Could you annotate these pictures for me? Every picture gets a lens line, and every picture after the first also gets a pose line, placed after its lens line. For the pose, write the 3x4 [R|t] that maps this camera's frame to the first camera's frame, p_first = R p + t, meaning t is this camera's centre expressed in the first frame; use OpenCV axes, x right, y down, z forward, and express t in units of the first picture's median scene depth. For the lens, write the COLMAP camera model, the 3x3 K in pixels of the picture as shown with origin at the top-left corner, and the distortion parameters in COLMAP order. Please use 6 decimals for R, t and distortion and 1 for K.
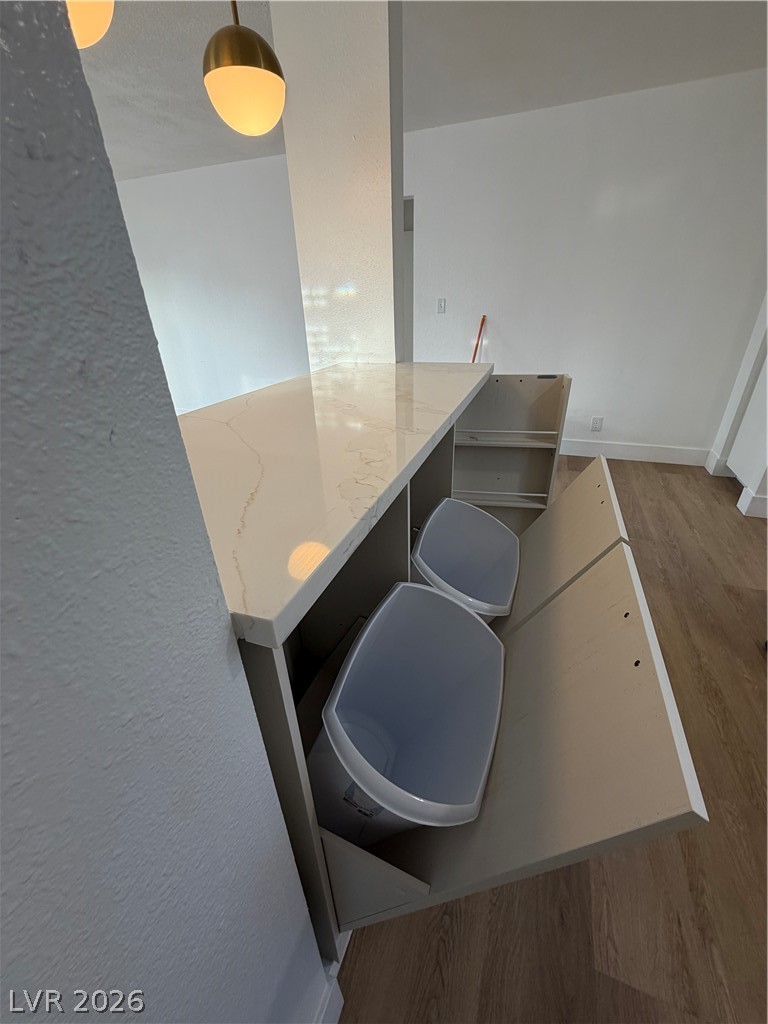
lens RADIAL K [[405.7, 0, 381.4], [0, 405.7, 510.4], [0, 0, 1]] dist [0.000346, 0.000059]
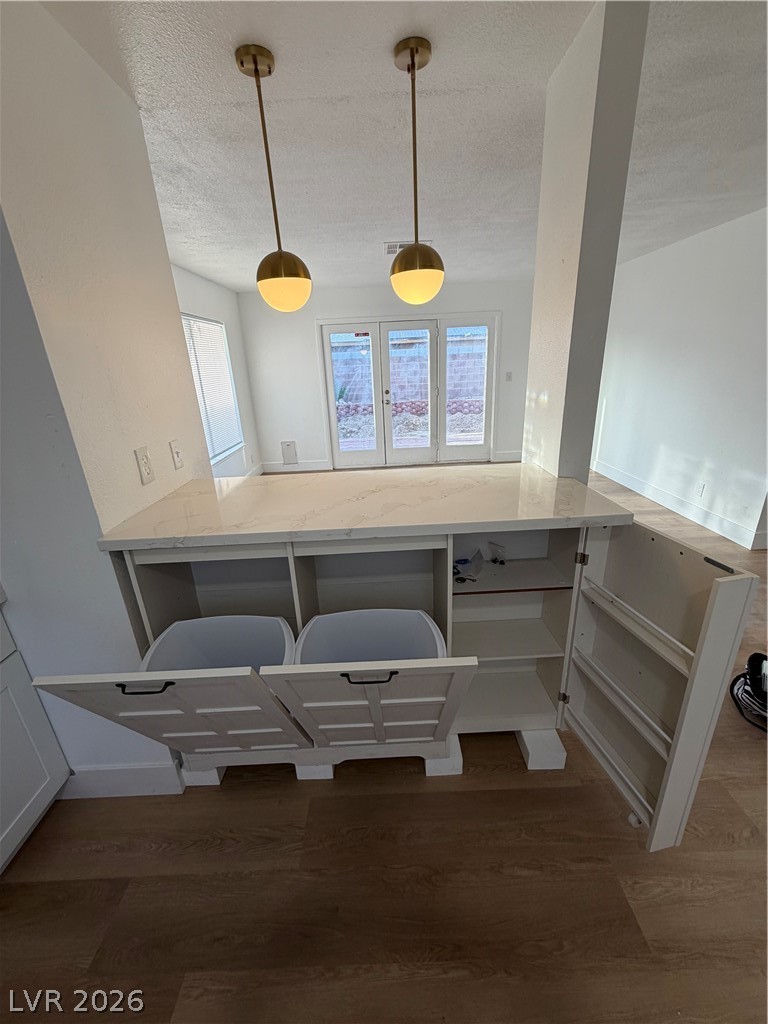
lens RADIAL K [[405.7, 0, 381.4], [0, 405.7, 510.4], [0, 0, 1]] dist [0.000346, 0.000059]
pose [[0.363043, 0.329305, -0.871641, 0.699934], [-0.394836, 0.901696, 0.176208, -0.302059], [0.843981, 0.280184, 0.457376, 0.282354]]
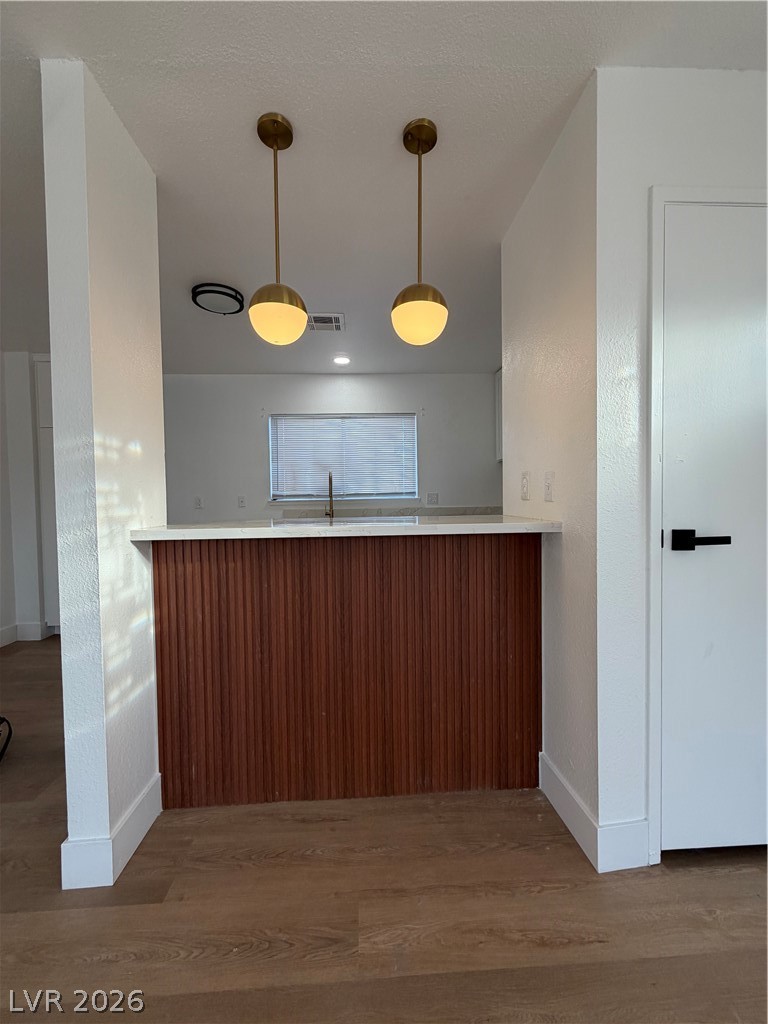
lens RADIAL K [[405.7, 0, 381.4], [0, 405.7, 510.4], [0, 0, 1]] dist [0.000346, 0.000059]
pose [[-0.401931, 0.013057, 0.915577, -1.040210], [0.443545, 0.877537, 0.182198, -0.341615], [-0.801074, 0.479331, -0.358501, 0.925588]]
